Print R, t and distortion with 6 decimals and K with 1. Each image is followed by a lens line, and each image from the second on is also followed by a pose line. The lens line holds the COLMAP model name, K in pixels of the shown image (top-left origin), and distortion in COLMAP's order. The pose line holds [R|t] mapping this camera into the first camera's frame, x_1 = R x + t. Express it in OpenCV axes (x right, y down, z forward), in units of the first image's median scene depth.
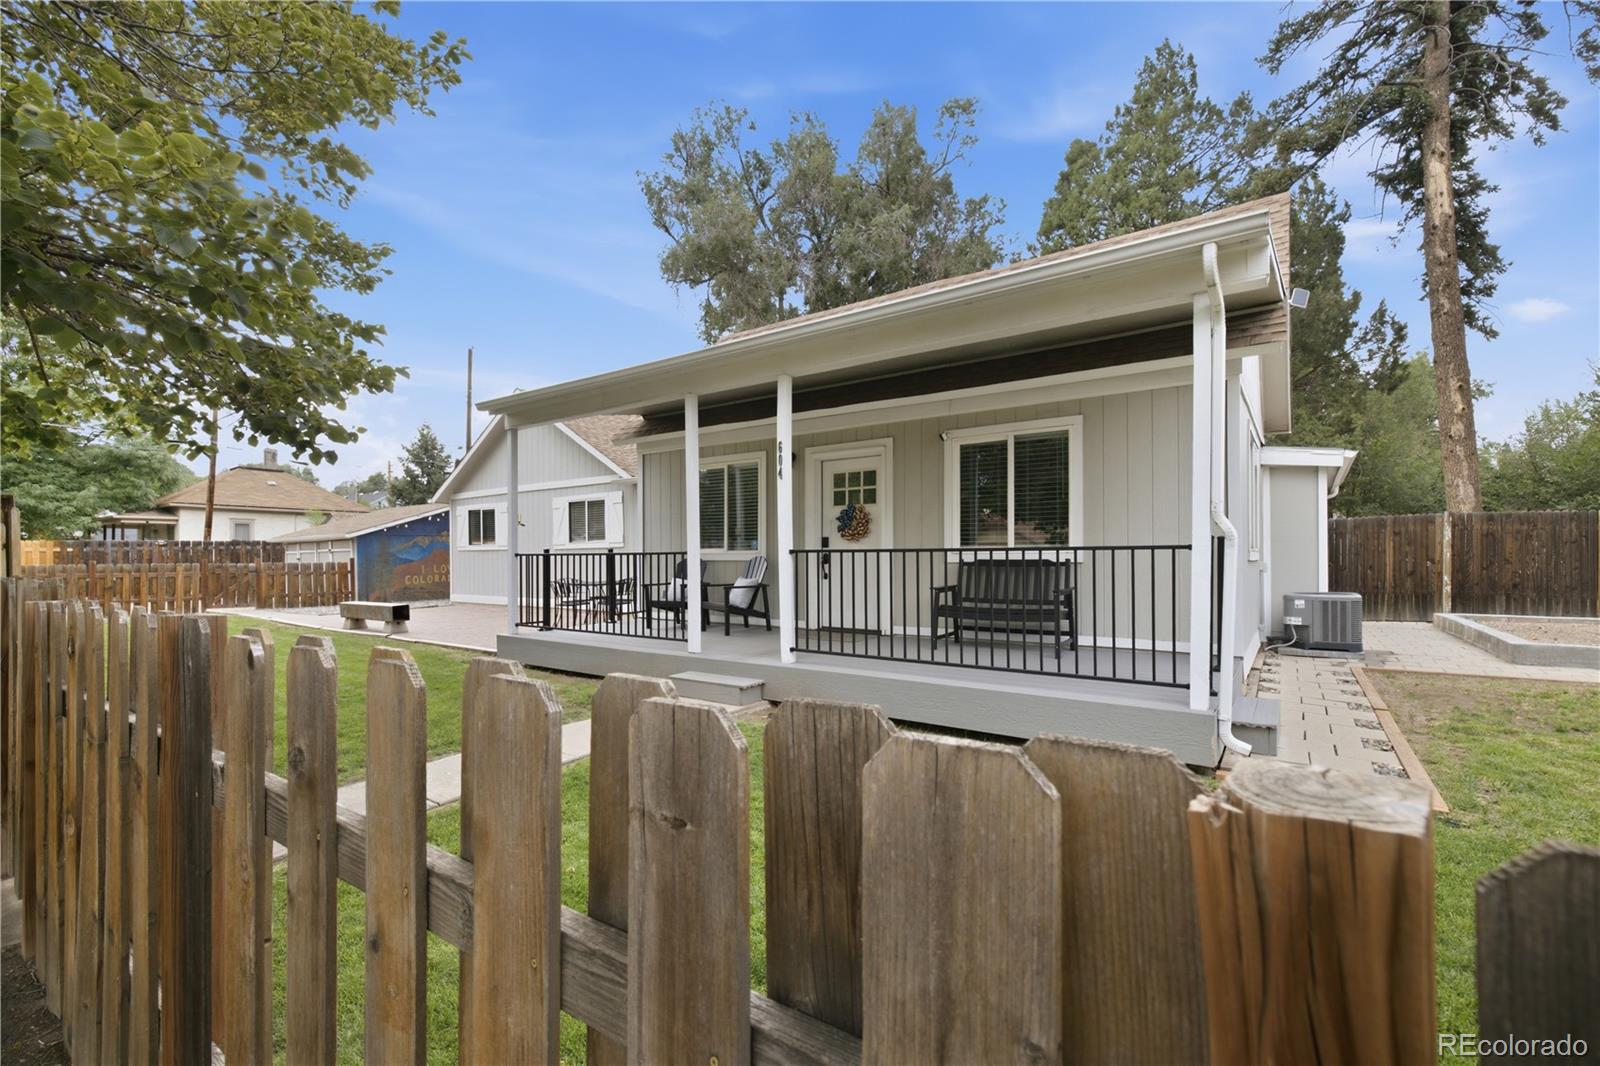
lens RADIAL K [[704.5, 0, 832.4], [0, 704.5, 561.1], [0, 0, 1]] dist [0.020424, -0.007607]
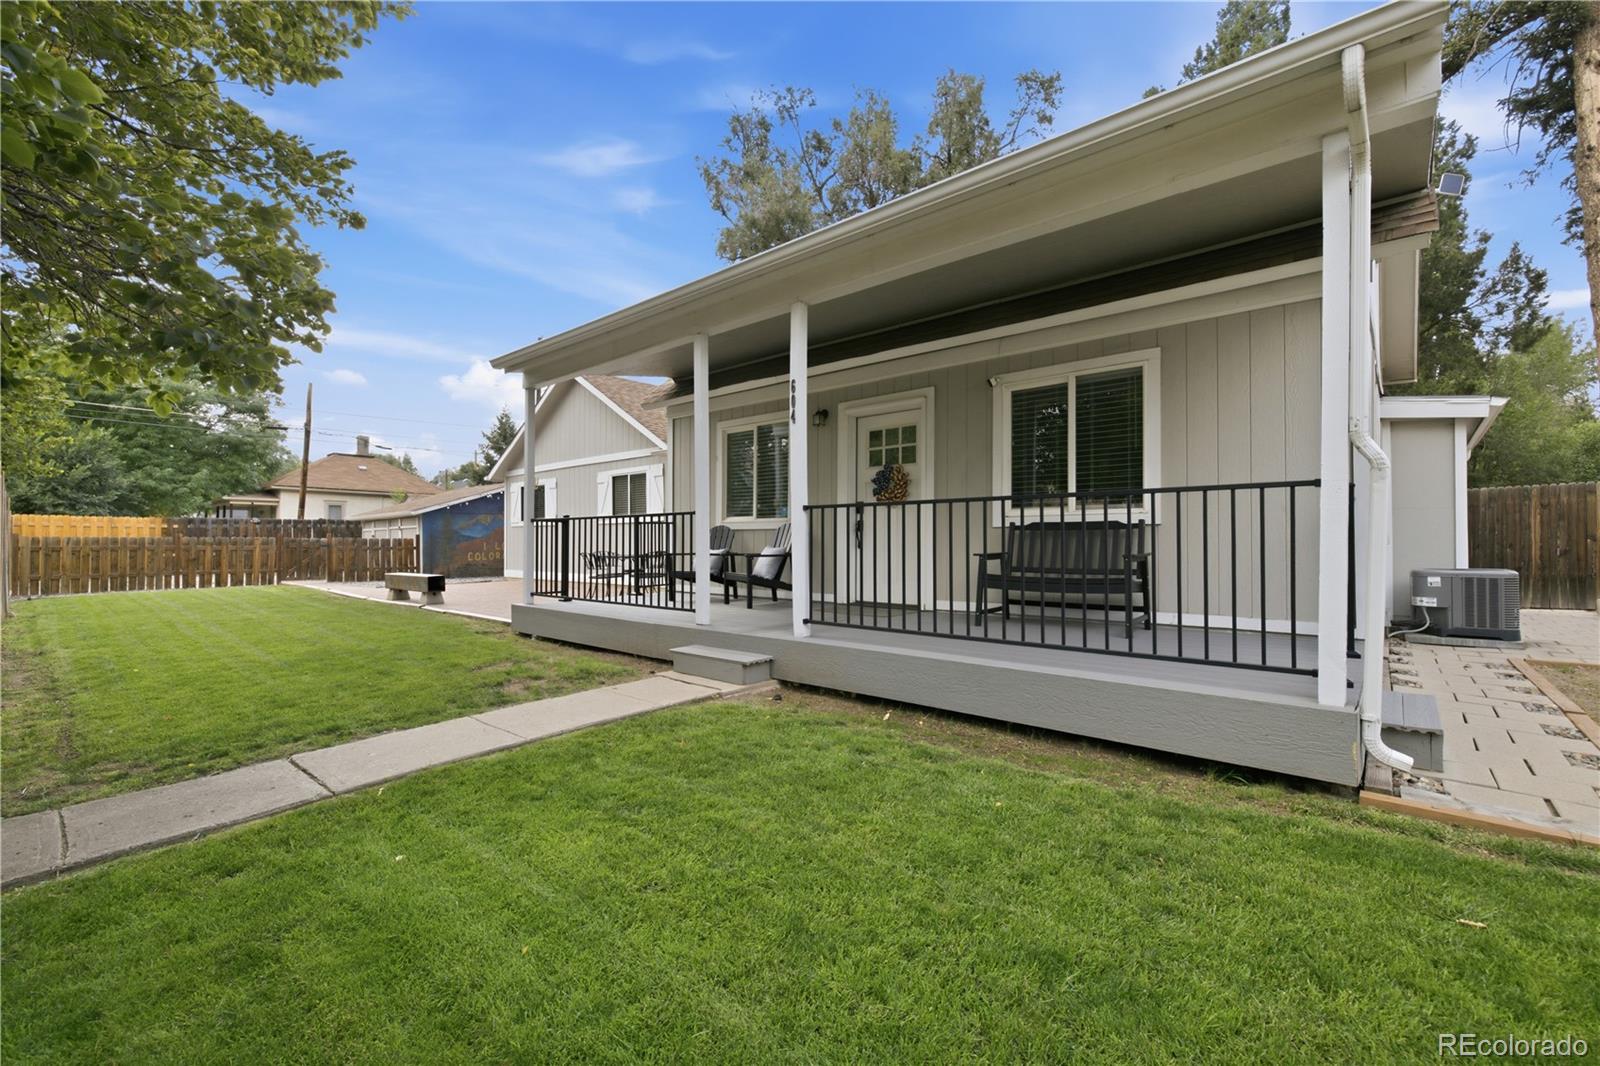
lens RADIAL K [[704.5, 0, 816.8], [0, 704.5, 525.2], [0, 0, 1]] dist [0.020424, -0.007607]
pose [[0.993398, 0.002991, -0.114683, 0.021676], [-0.006724, 0.999460, -0.032175, 0.014604], [0.114525, 0.032734, 0.992881, 0.059039]]
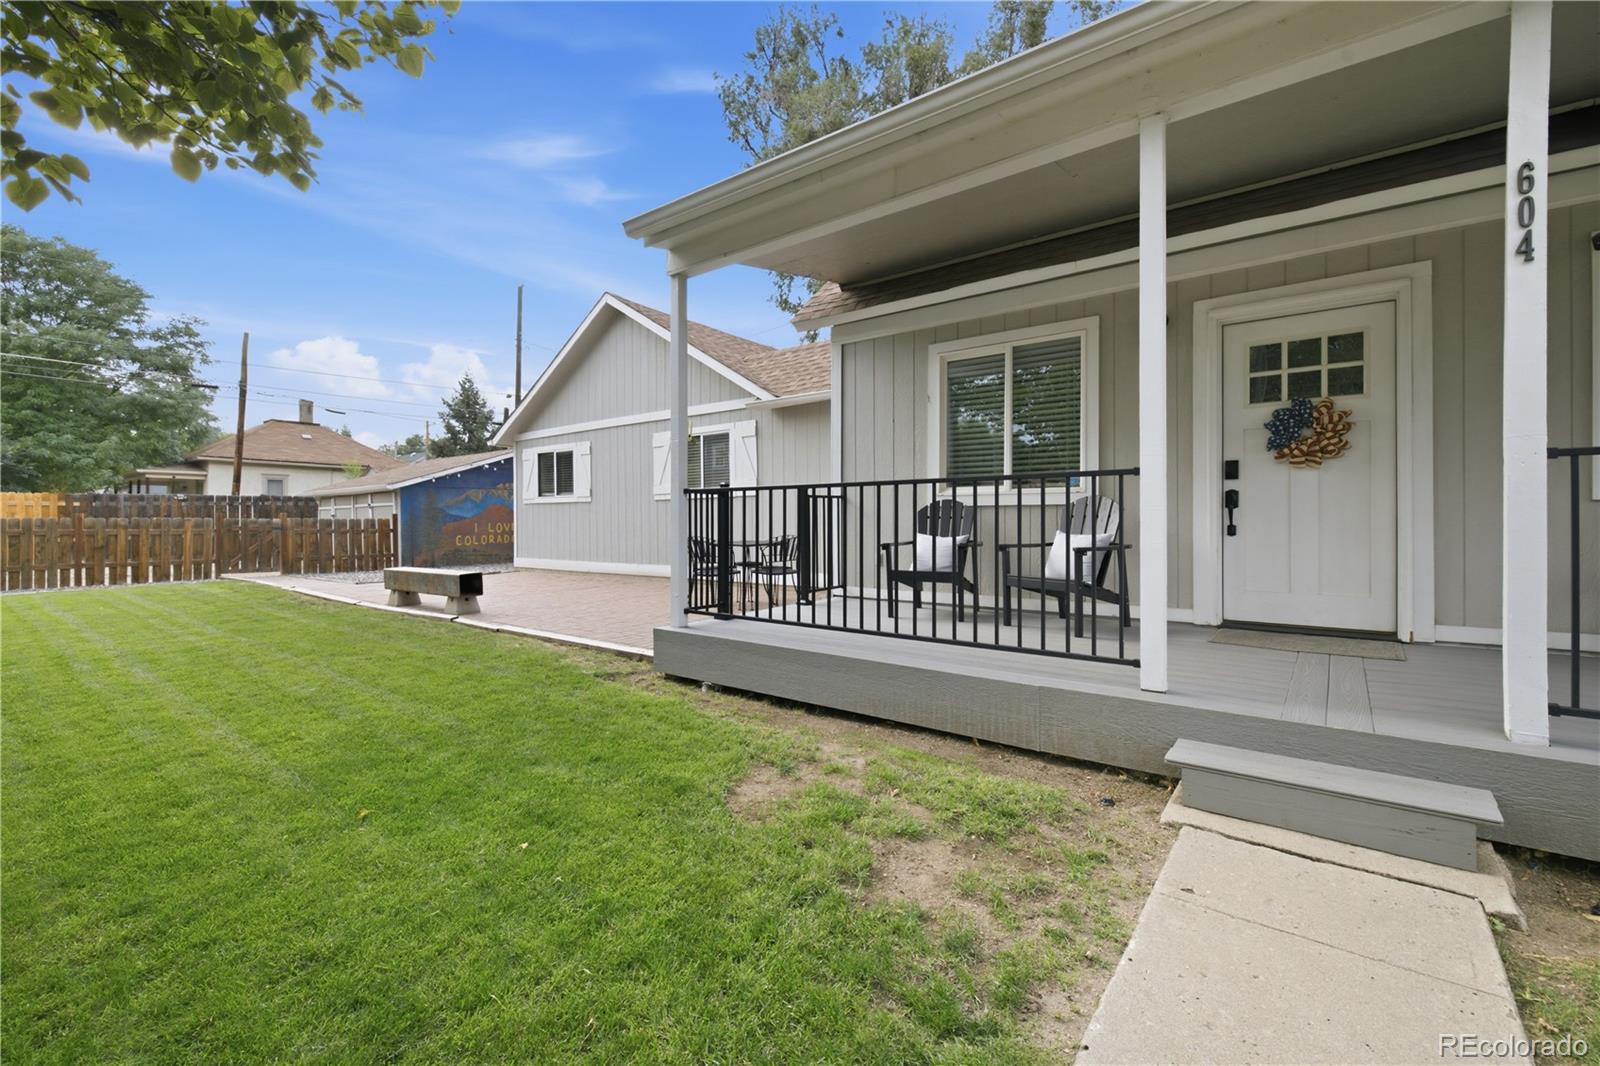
lens RADIAL K [[704.5, 0, 819.3], [0, 704.5, 515.0], [0, 0, 1]] dist [0.020424, -0.007607]
pose [[0.998982, 0.003192, -0.044992, -0.177408], [-0.003949, 0.999852, -0.016742, 0.011560], [0.044932, 0.016902, 0.998847, 0.240613]]
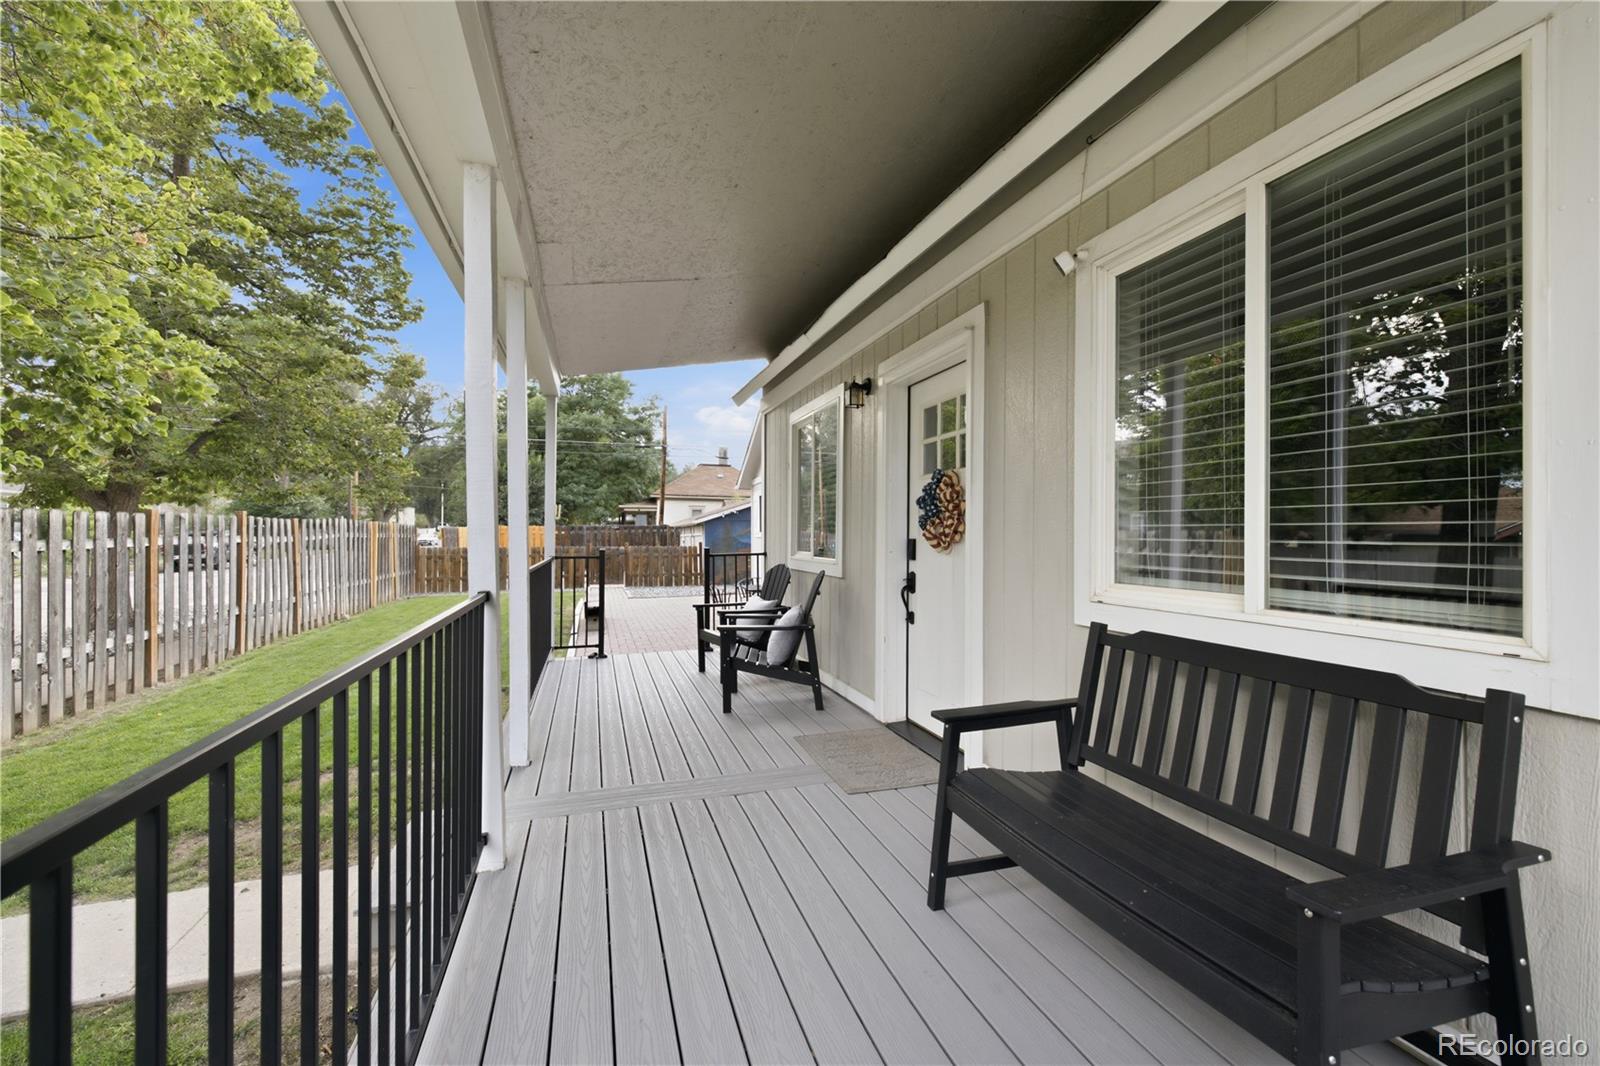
lens RADIAL K [[704.5, 0, 803.4], [0, 704.5, 527.7], [0, 0, 1]] dist [0.020424, -0.007607]
pose [[0.789230, 0.000624, -0.614098, 0.133519], [-0.009617, 0.999889, -0.011343, -0.019795], [0.614023, 0.014858, 0.789148, 0.319266]]
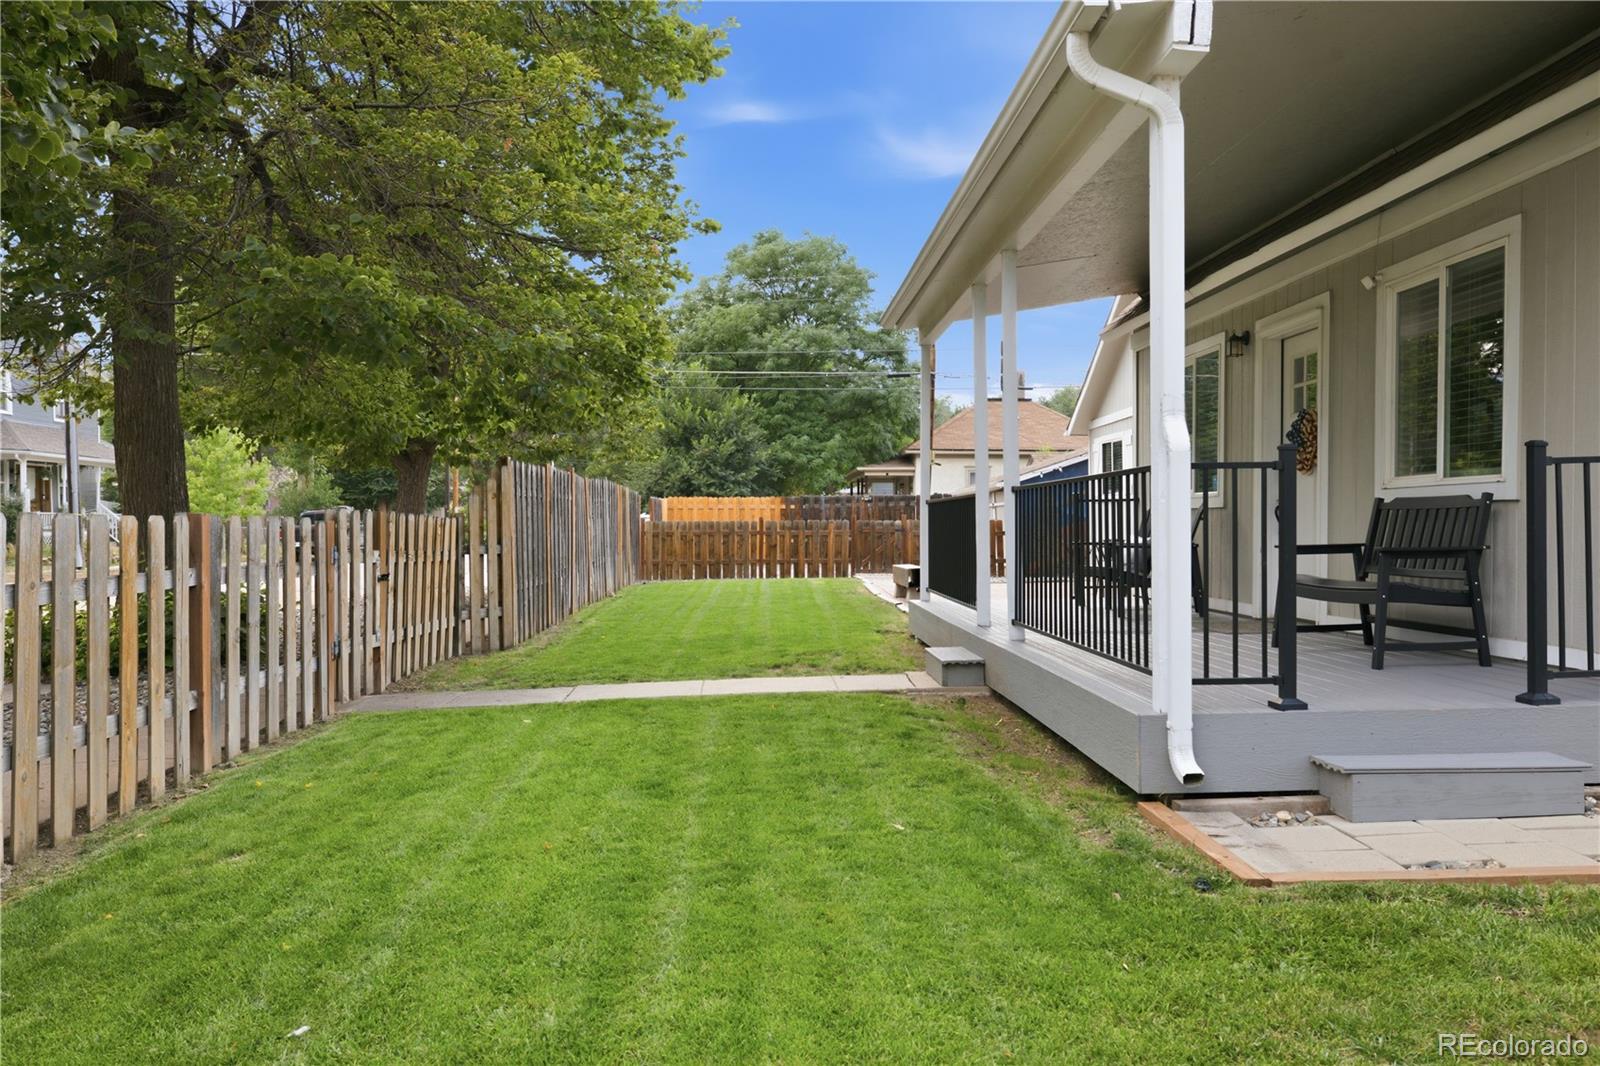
lens RADIAL K [[1301.3, 0, 788.0], [0, 1301.3, 529.7], [0, 0, 1]] dist [0.000669, 0.000960]
pose [[0.598271, 0.005890, -0.801272, 0.355086], [-0.005369, 0.999980, 0.003341, 0.010642], [0.801276, 0.002304, 0.598290, 0.000342]]
